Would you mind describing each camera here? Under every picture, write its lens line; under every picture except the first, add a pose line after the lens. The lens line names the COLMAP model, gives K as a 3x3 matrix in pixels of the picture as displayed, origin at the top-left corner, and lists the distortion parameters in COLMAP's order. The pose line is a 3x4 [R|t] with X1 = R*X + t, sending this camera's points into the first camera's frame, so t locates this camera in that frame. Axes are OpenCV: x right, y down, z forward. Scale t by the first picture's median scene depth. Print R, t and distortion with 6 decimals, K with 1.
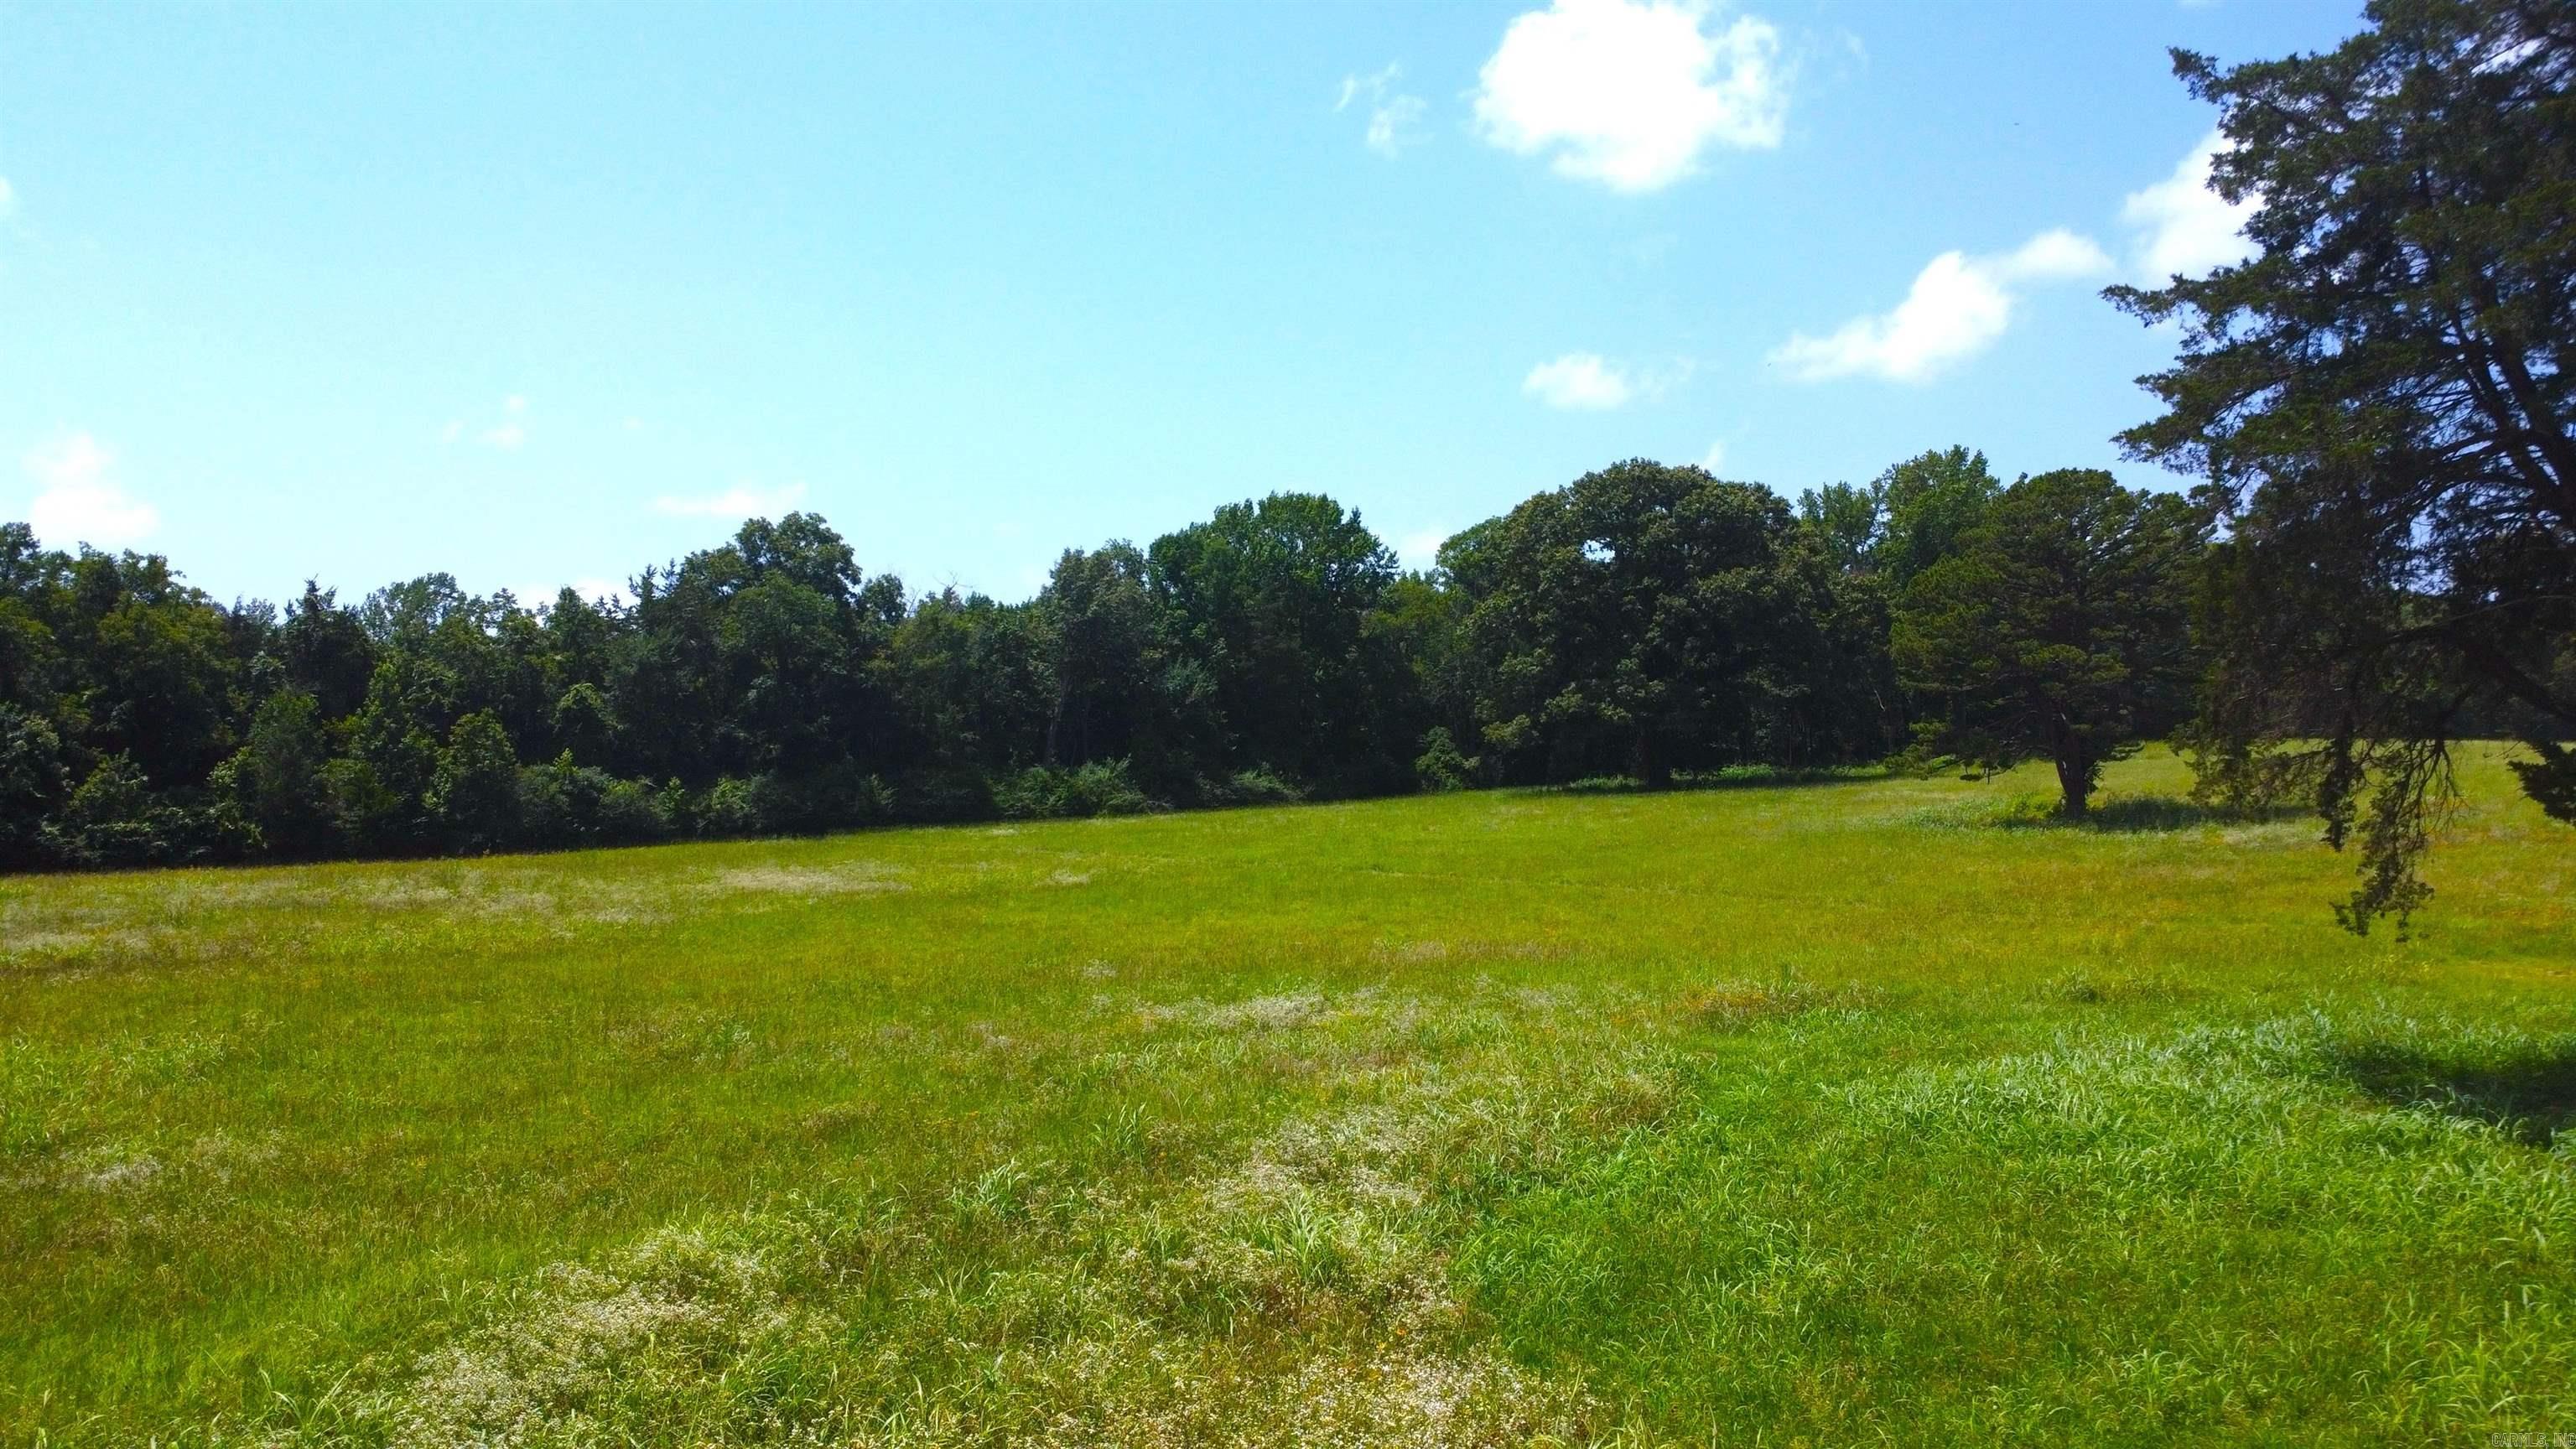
lens RADIAL K [[1870.5, 0, 1281.5], [0, 1870.5, 698.8], [0, 0, 1]] dist [-0.018473, -0.023537]
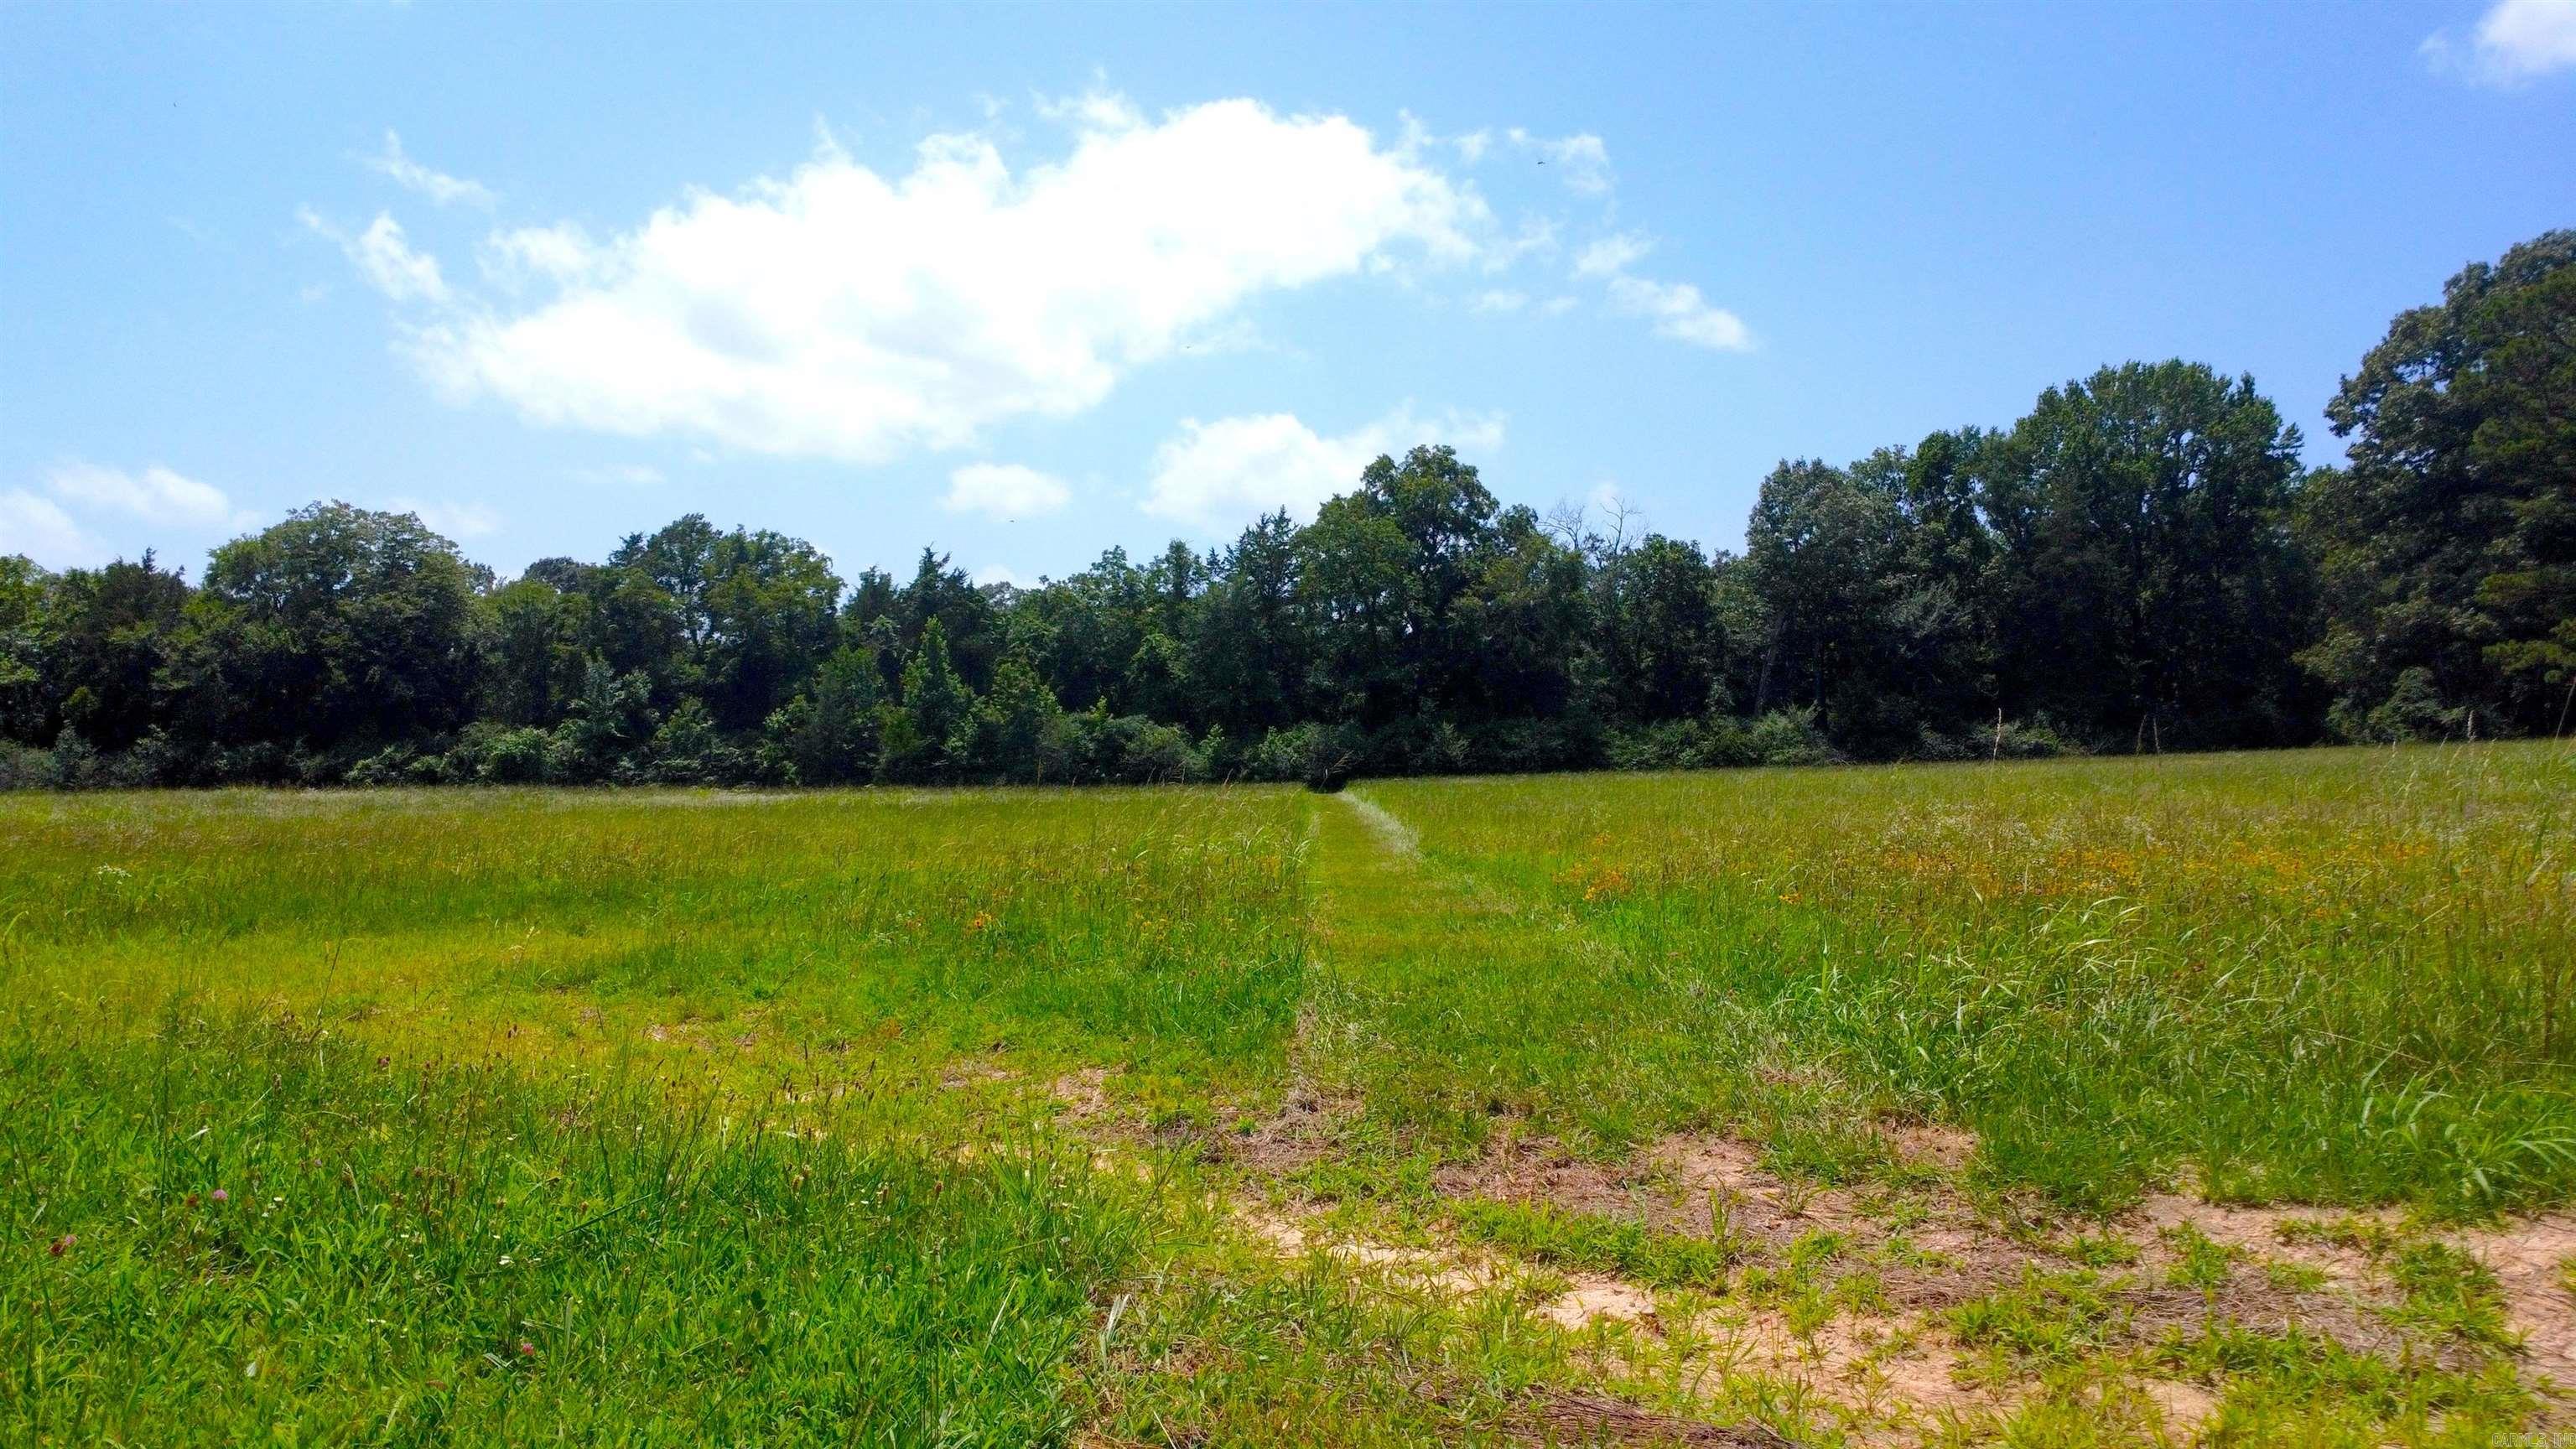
lens RADIAL K [[1884.0, 0, 1273.7], [0, 1884.0, 700.1], [0, 0, 1]] dist [-0.024221, -0.005681]
pose [[0.760451, -0.021139, -0.649052, 0.340479], [0.022191, 0.999732, -0.006561, 0.036713], [0.649016, -0.009414, 0.760716, 0.276482]]
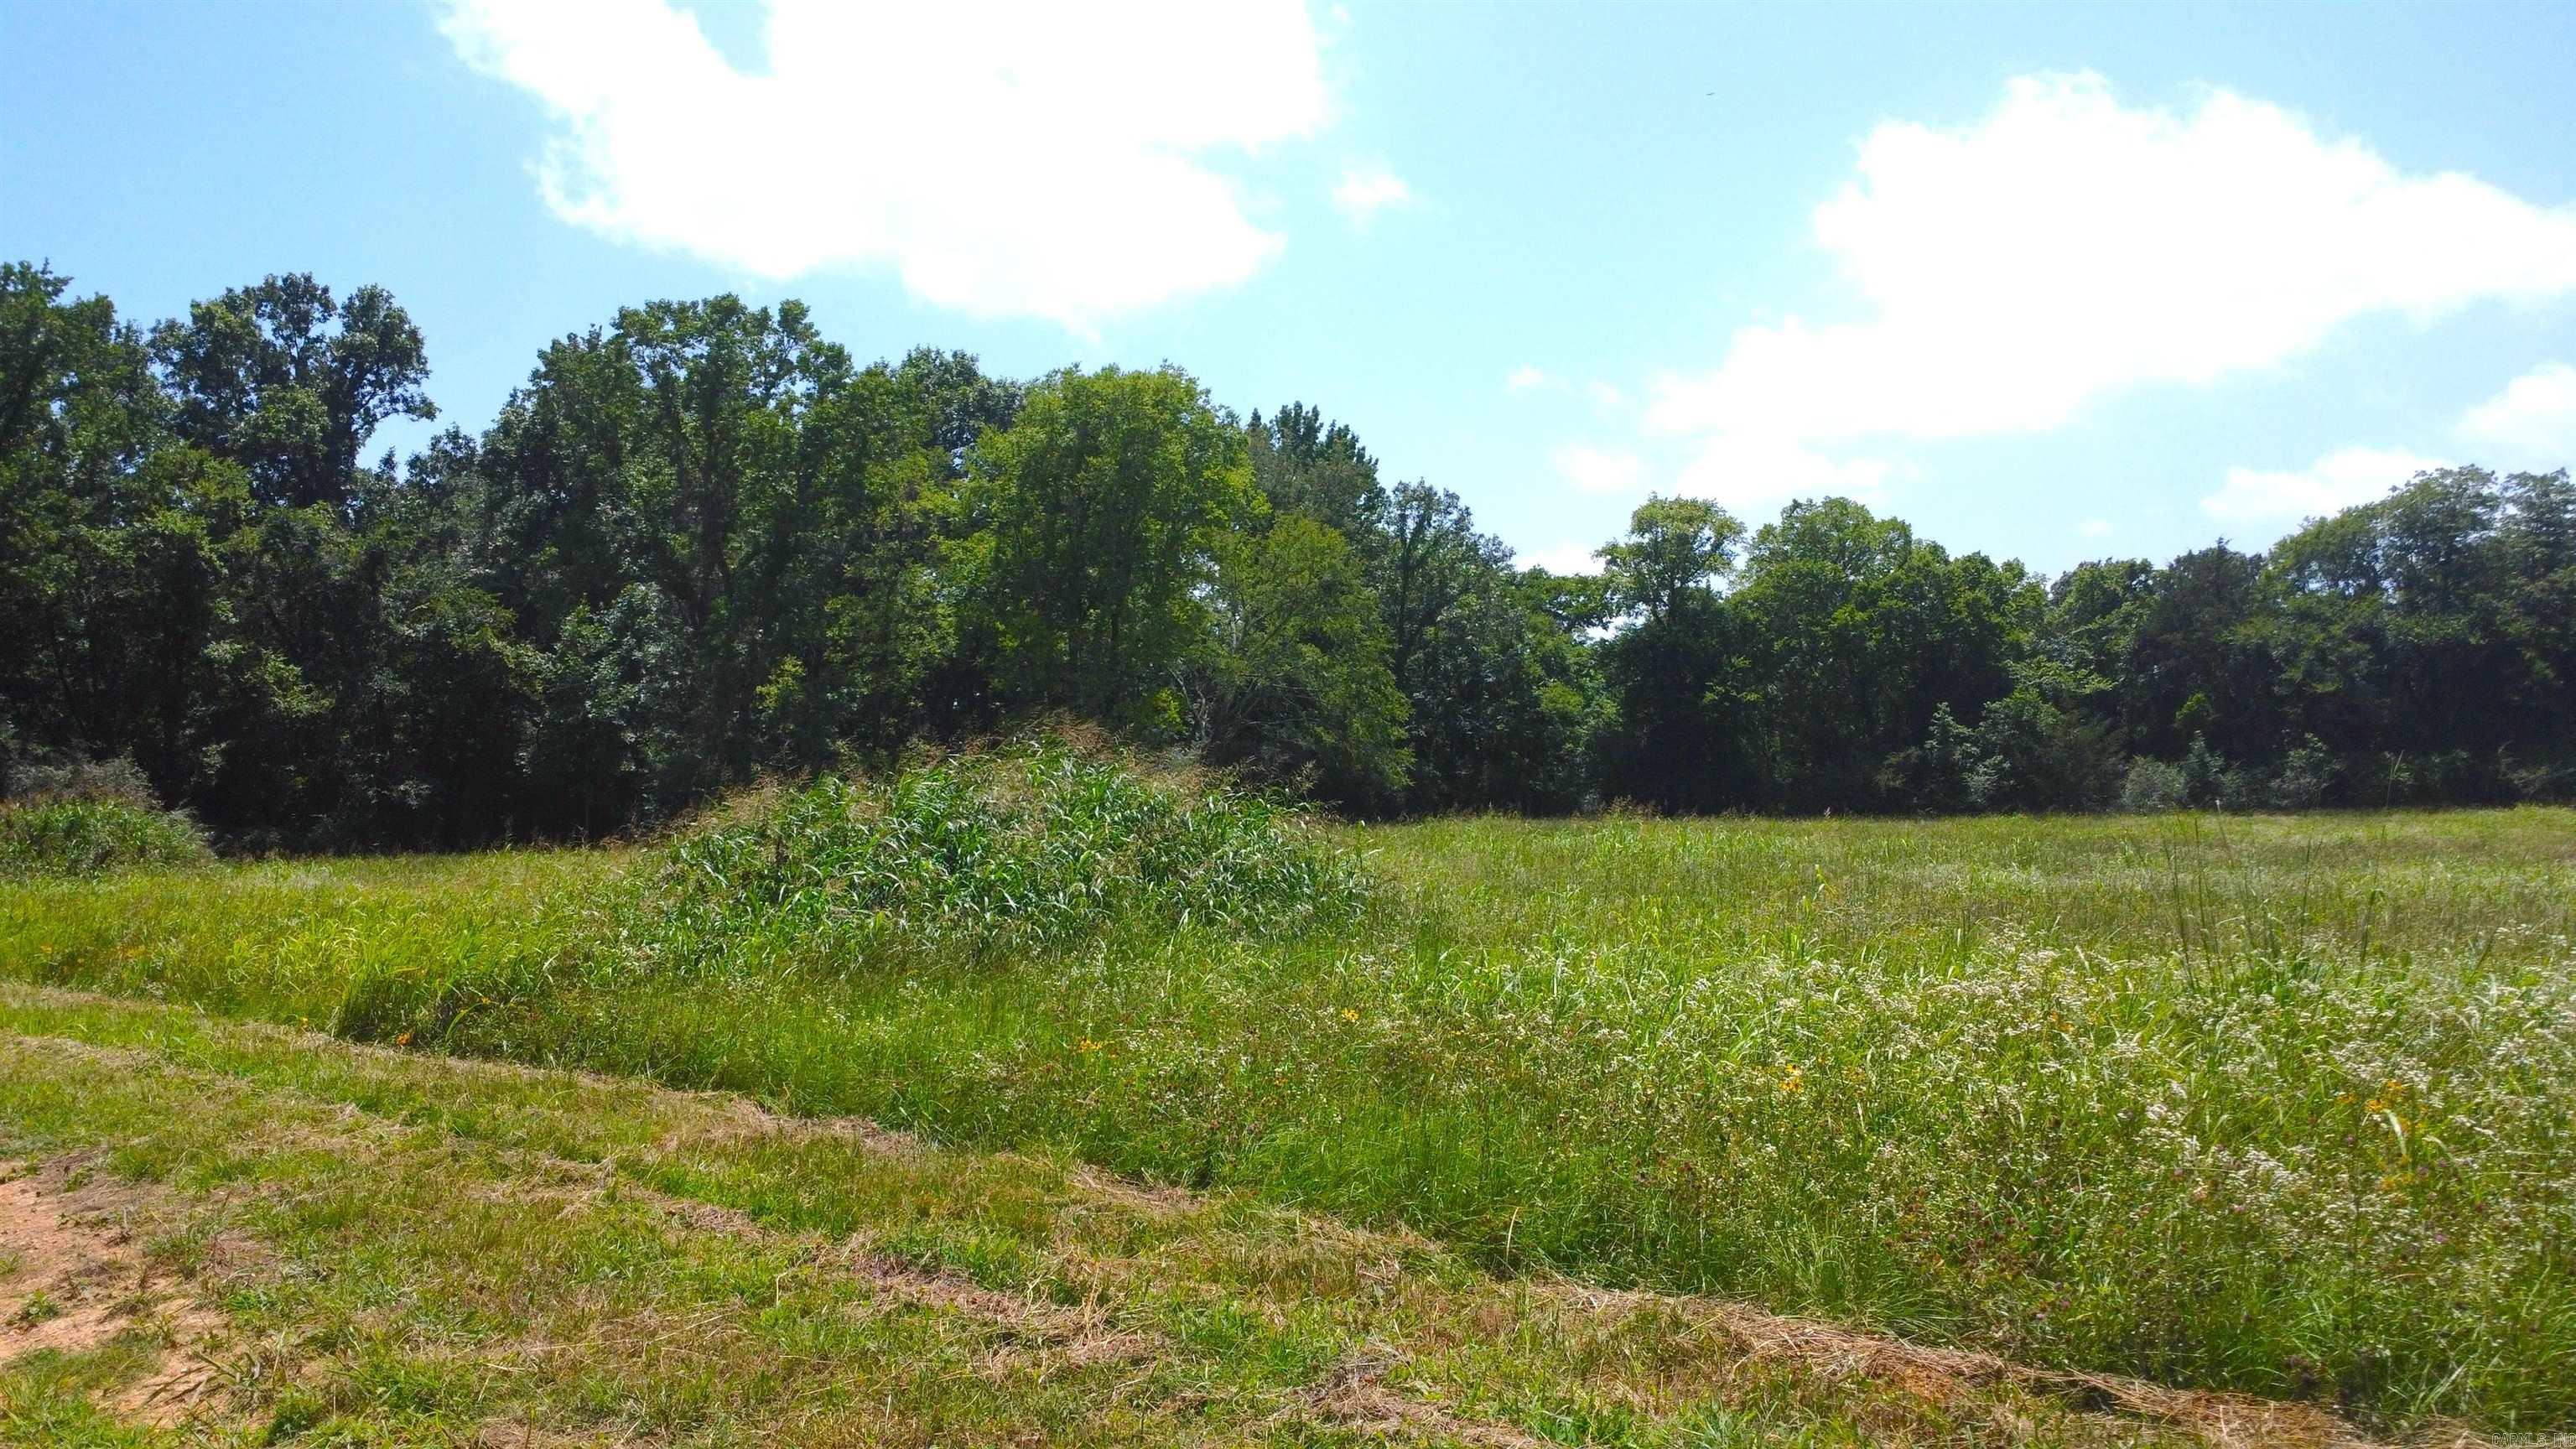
lens RADIAL K [[1870.5, 0, 1281.5], [0, 1870.5, 698.8], [0, 0, 1]] dist [-0.018473, -0.023537]
pose [[0.229968, -0.044138, -0.972197, -0.002537], [0.045230, 0.998376, -0.034628, 0.023153], [0.972147, -0.036009, 0.231591, -0.002629]]
